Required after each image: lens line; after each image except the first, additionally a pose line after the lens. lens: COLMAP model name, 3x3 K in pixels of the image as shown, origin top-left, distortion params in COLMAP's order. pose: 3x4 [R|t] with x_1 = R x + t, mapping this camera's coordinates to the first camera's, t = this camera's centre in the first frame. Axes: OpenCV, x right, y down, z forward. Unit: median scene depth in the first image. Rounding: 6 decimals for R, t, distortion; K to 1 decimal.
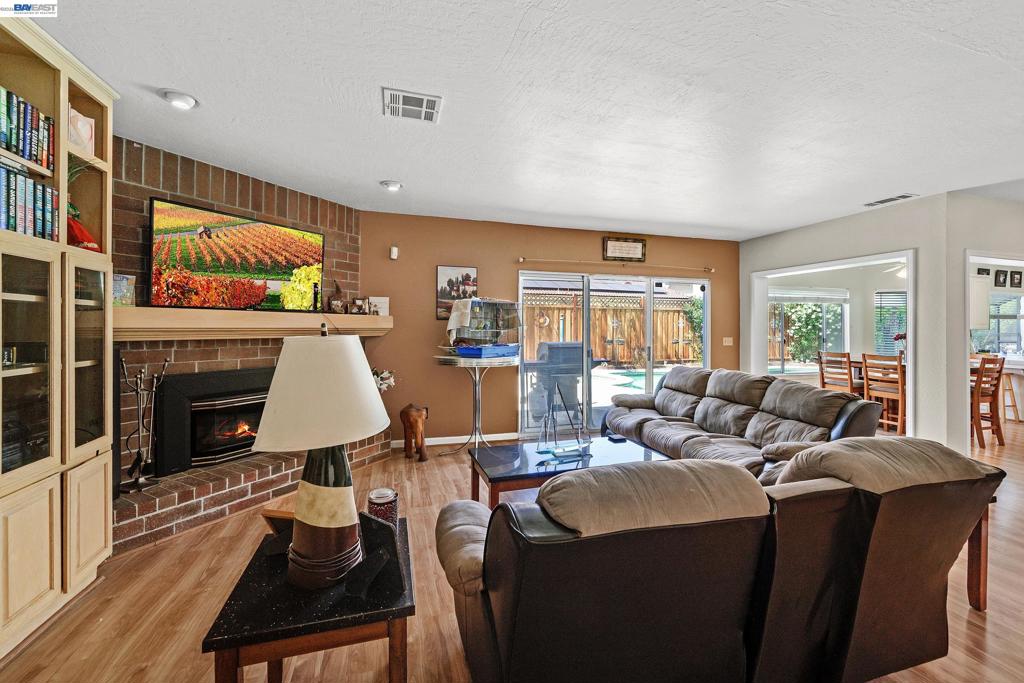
lens RADIAL K [[418.4, 0, 512.6], [0, 418.4, 332.5], [0, 0, 1]] dist [-0.000799, -0.000056]
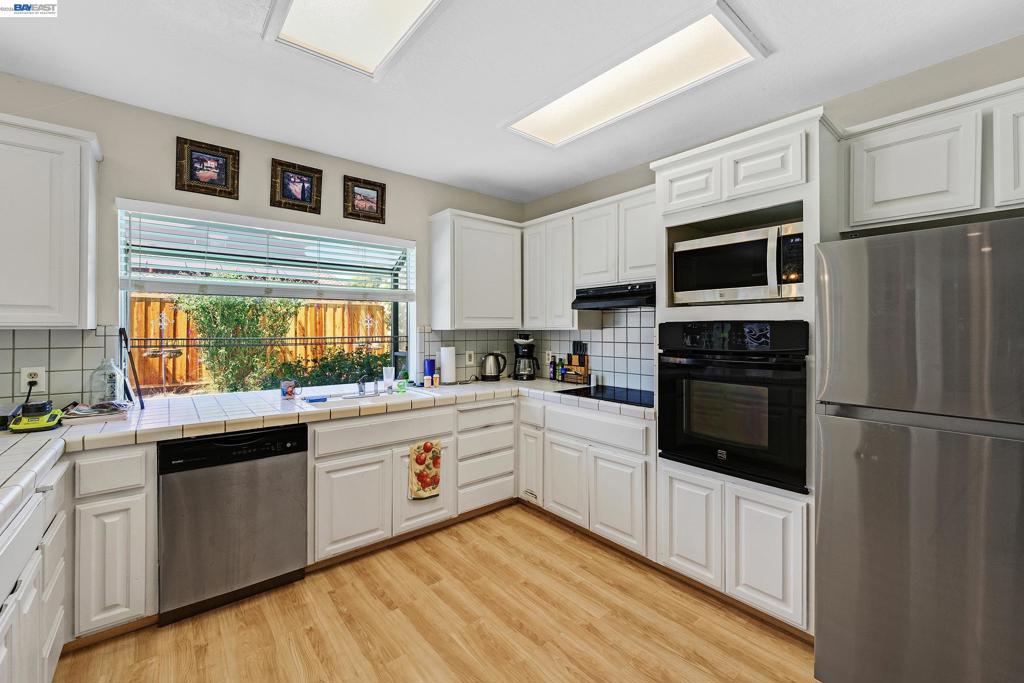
lens RADIAL K [[418.4, 0, 511.7], [0, 418.4, 334.2], [0, 0, 1]] dist [-0.000799, -0.000056]
pose [[0.919026, -0.006160, 0.394149, 1.183527], [0.006967, 0.999976, -0.000616, -0.010444], [-0.394136, 0.003312, 0.919046, 0.616670]]
